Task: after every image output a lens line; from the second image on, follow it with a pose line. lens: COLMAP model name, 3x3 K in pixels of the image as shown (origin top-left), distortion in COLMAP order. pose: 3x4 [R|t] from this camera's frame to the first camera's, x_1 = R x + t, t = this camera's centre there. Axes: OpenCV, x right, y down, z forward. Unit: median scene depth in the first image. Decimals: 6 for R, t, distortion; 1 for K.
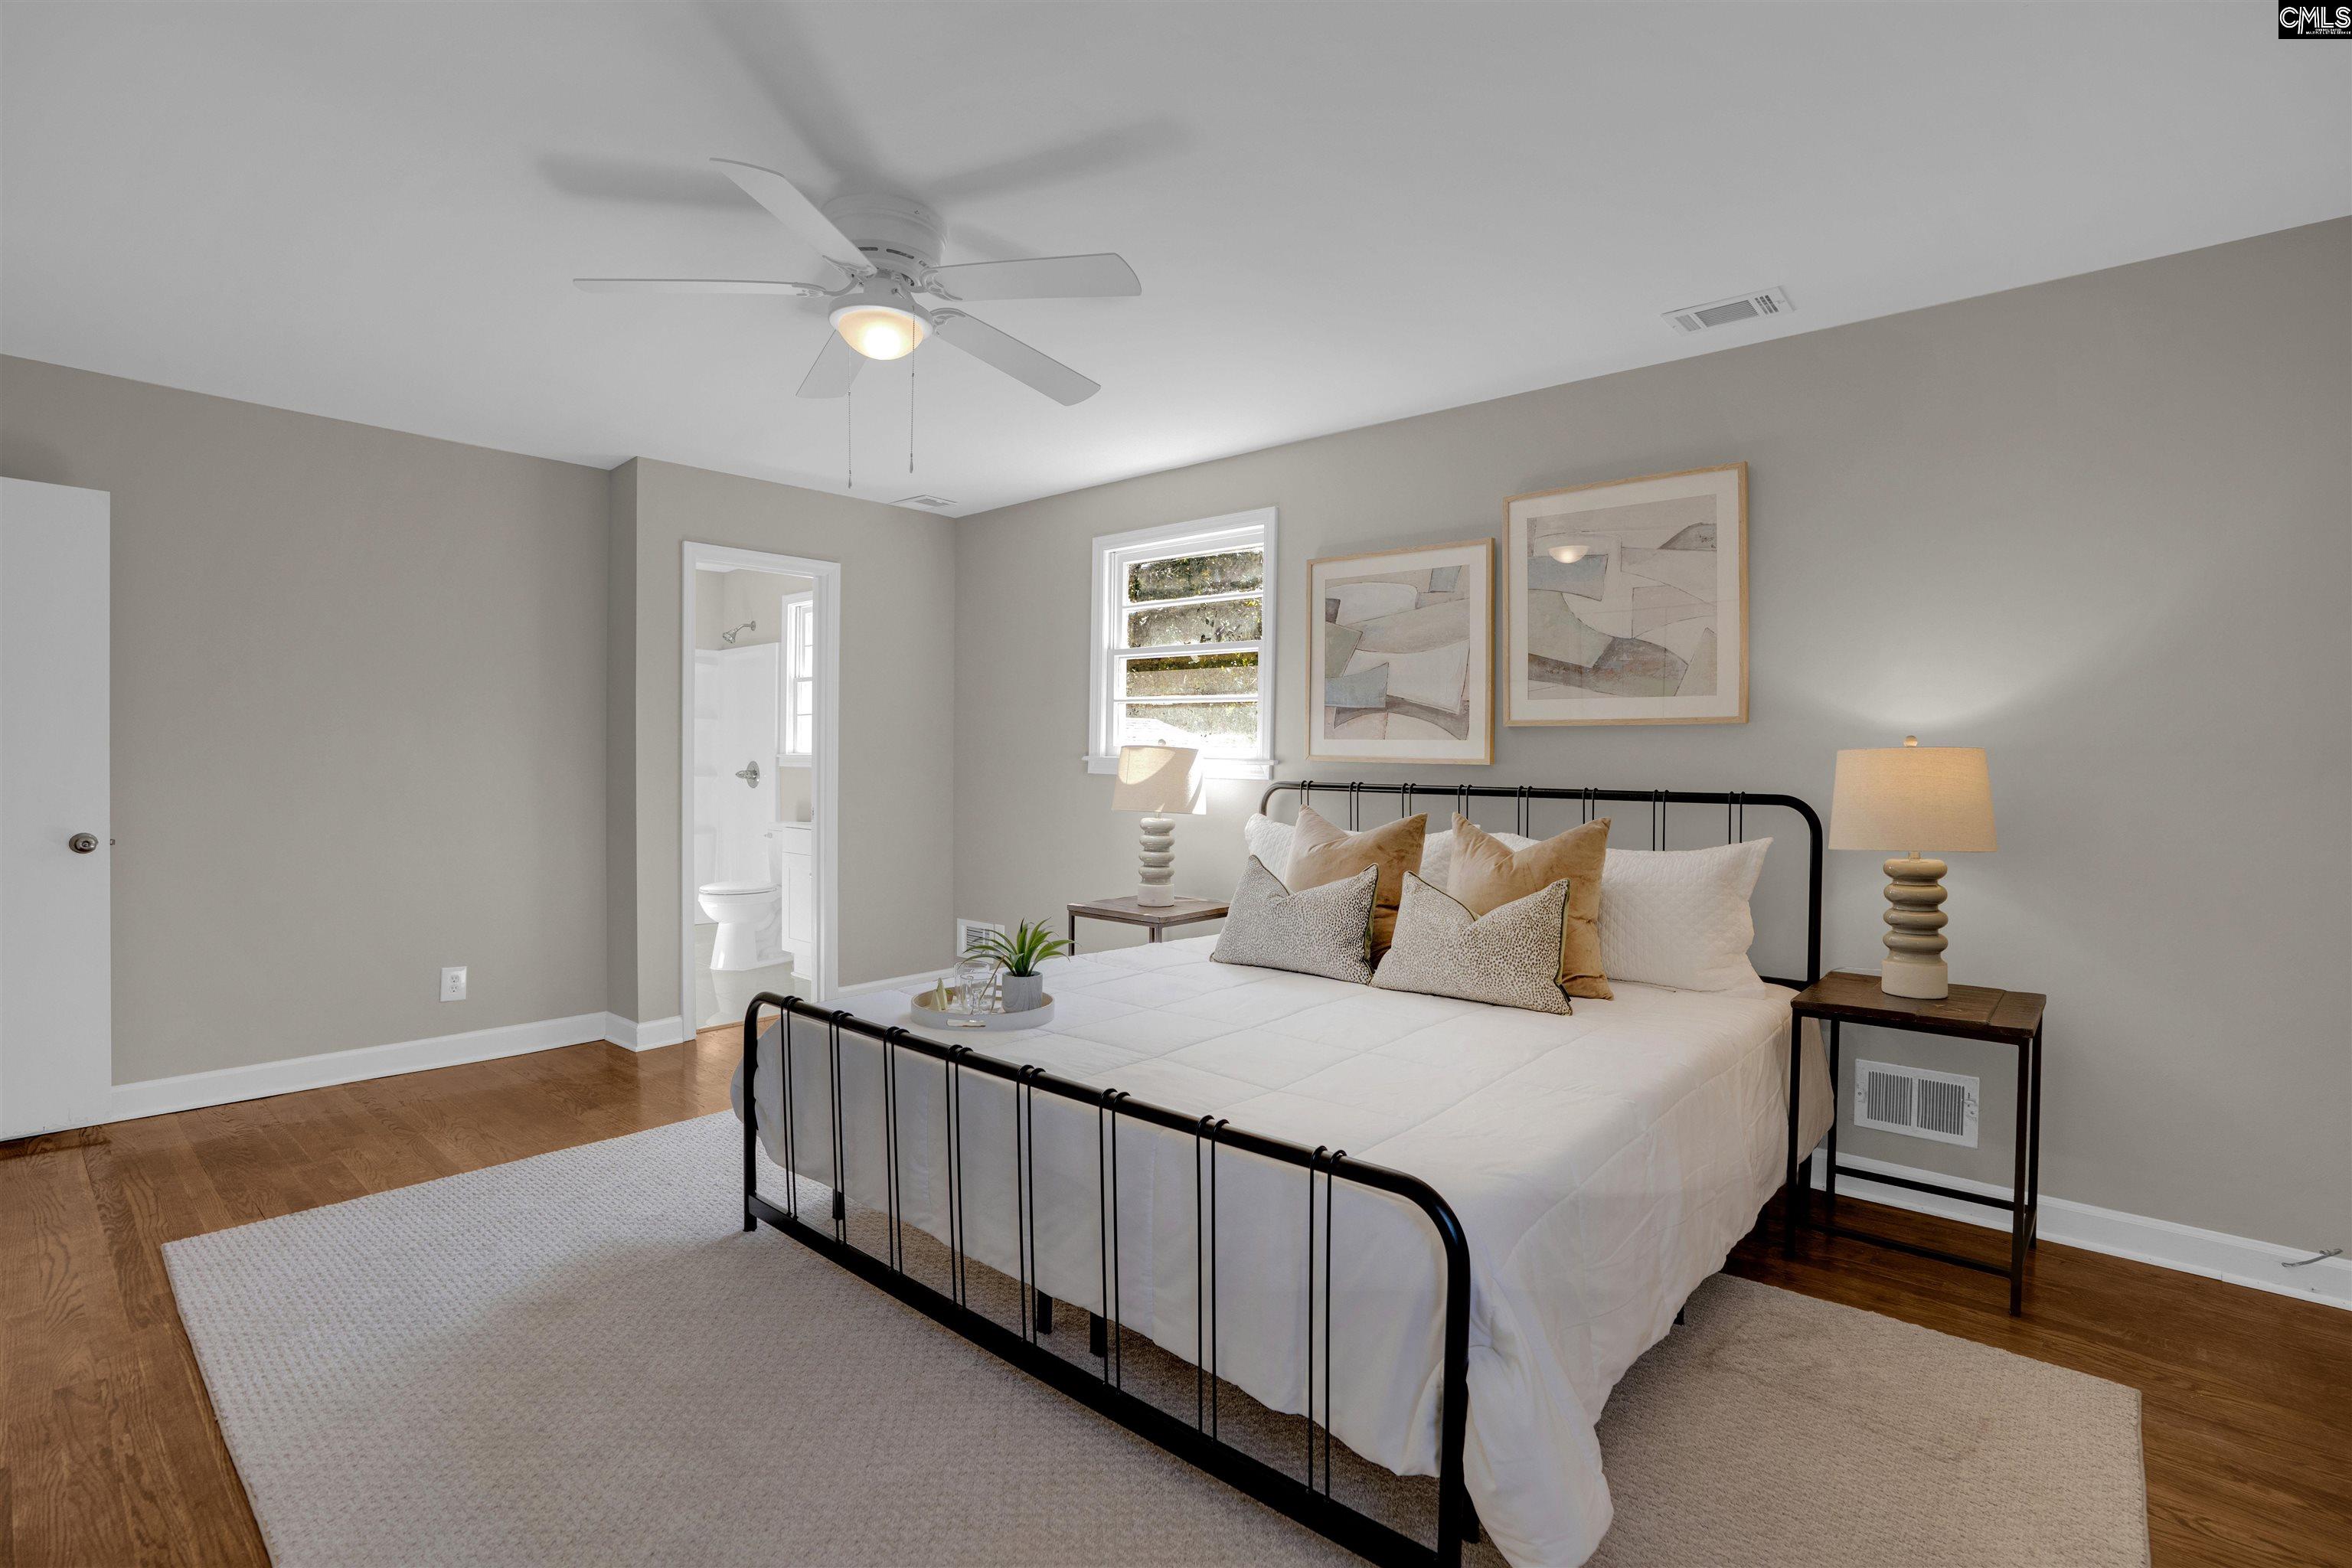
lens RADIAL K [[1099.9, 0, 1166.9], [0, 1099.9, 783.3], [0, 0, 1]] dist [-0.072639, 0.026977]
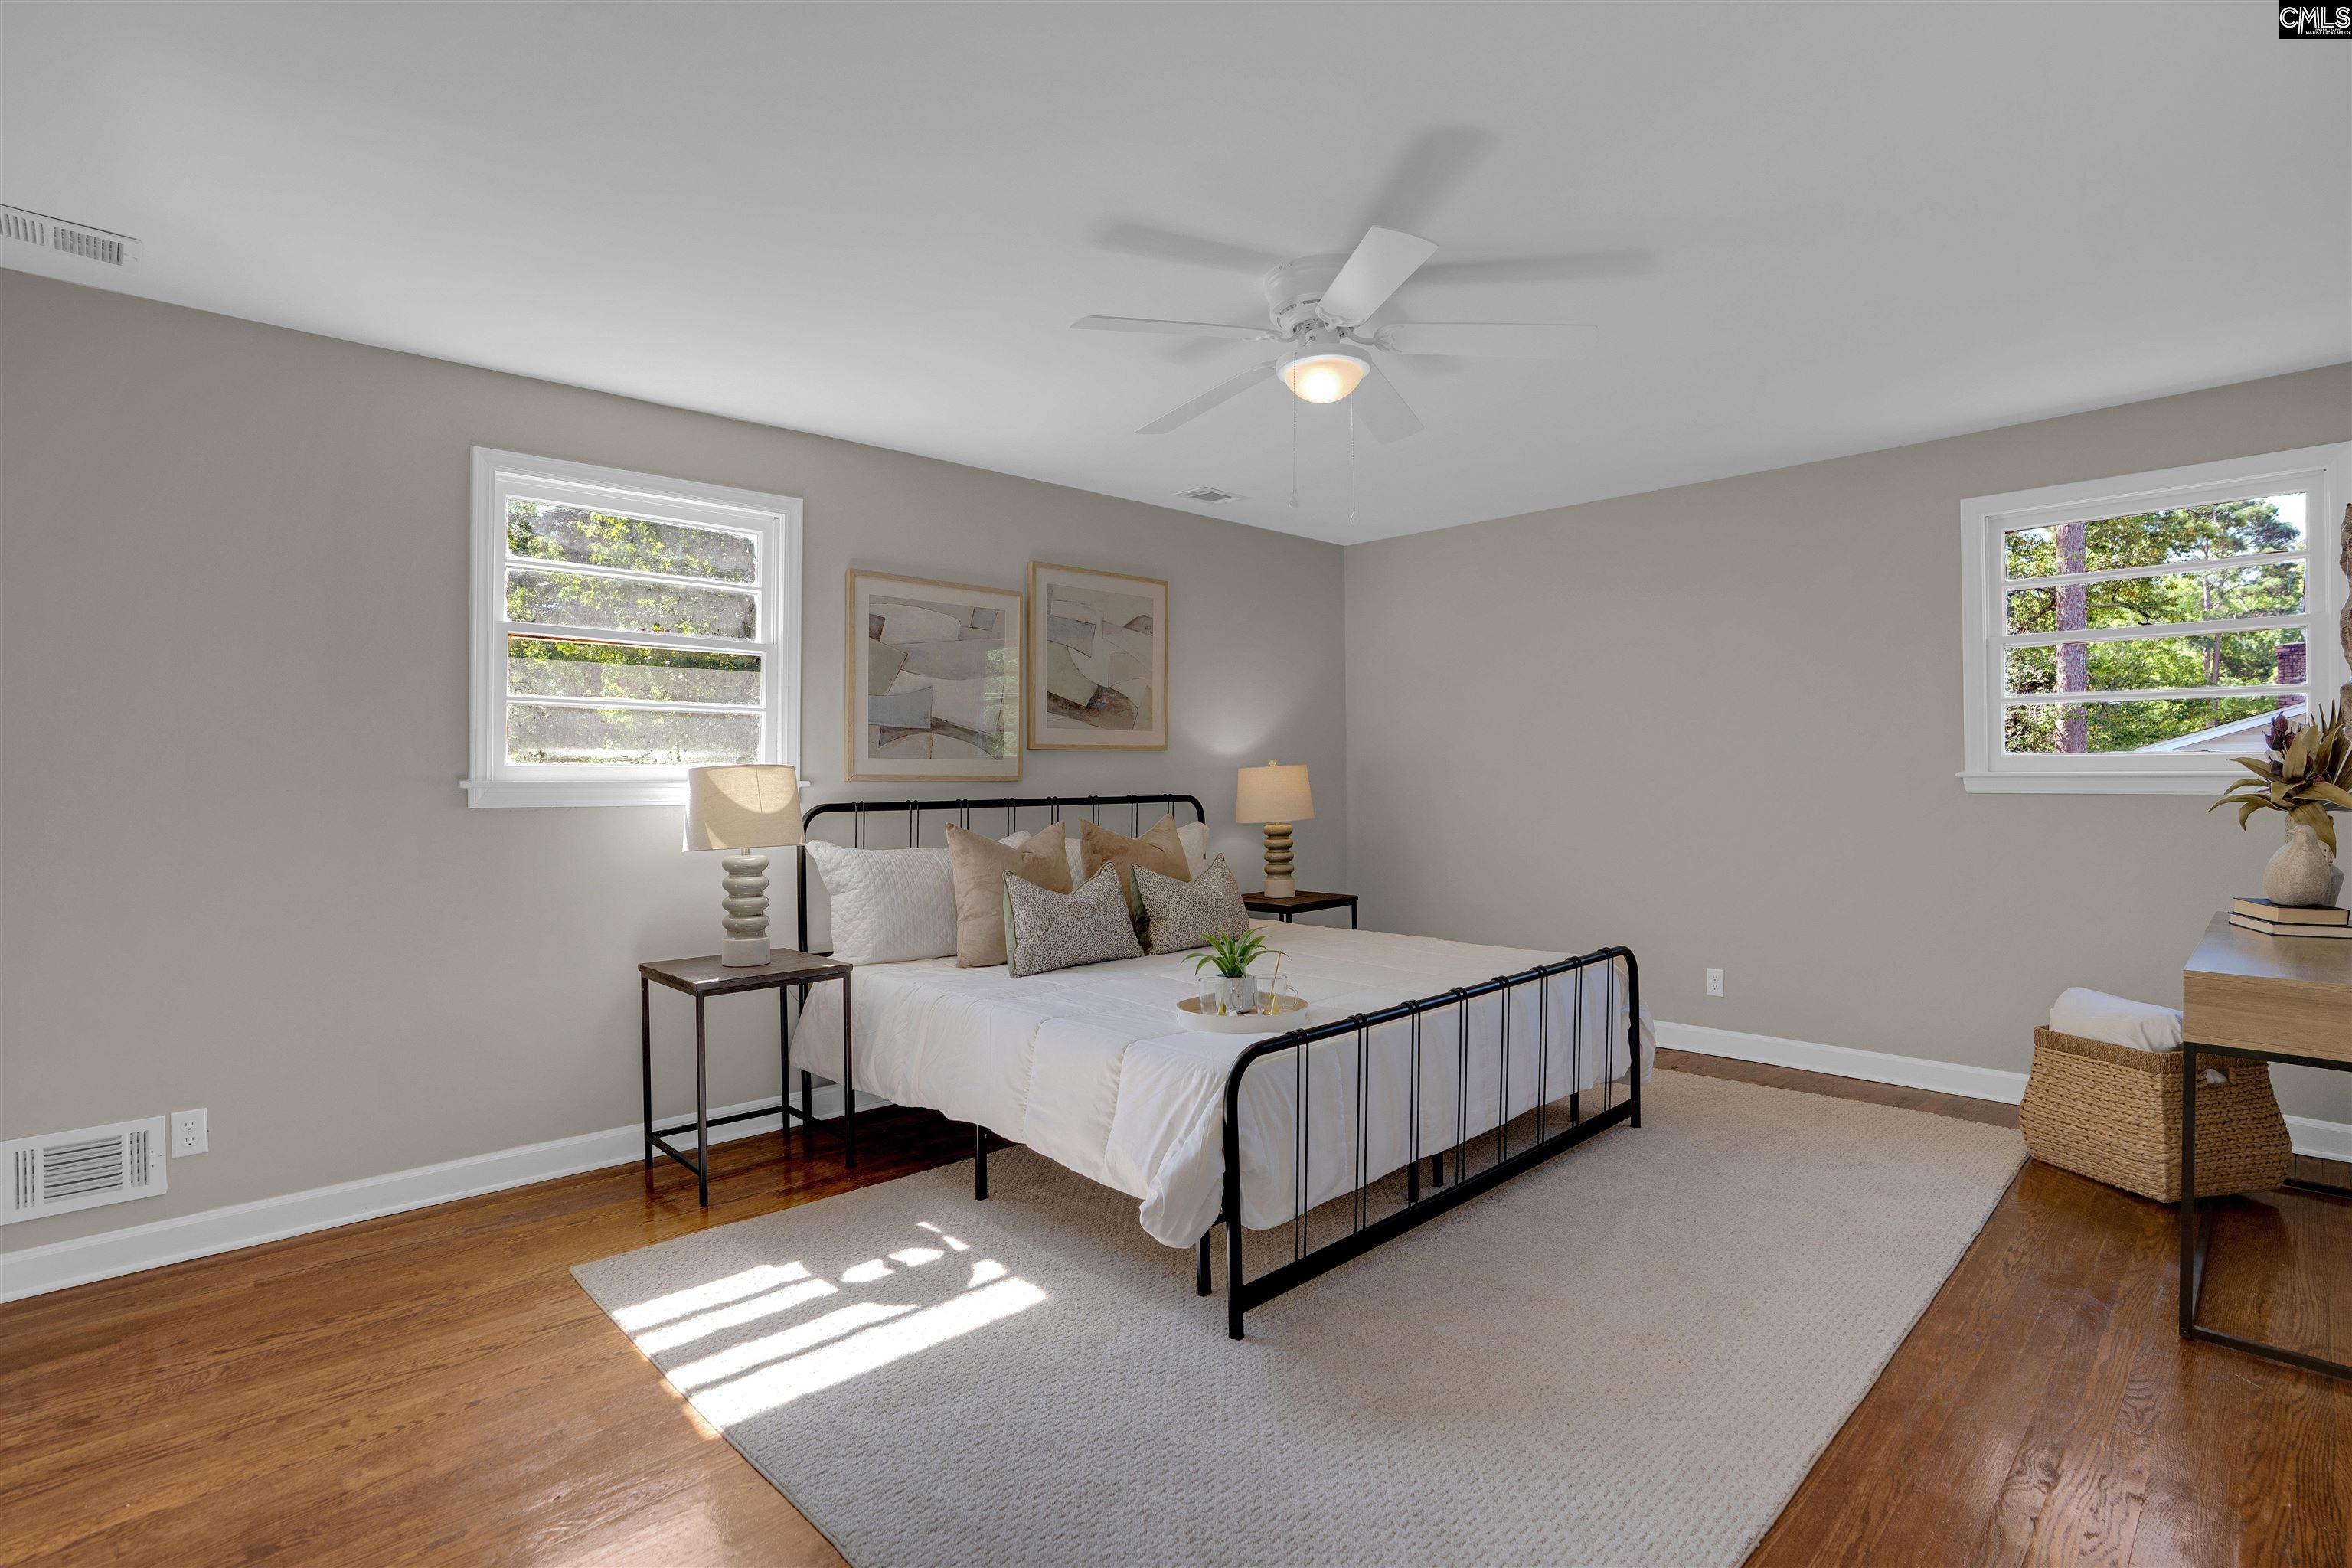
lens RADIAL K [[1099.9, 0, 1166.9], [0, 1099.9, 783.3], [0, 0, 1]] dist [-0.072639, 0.026977]
pose [[0.101075, -0.025545, 0.994551, -0.818797], [0.025638, 0.999405, 0.023064, -0.034377], [-0.994548, 0.023167, 0.101669, 0.657834]]
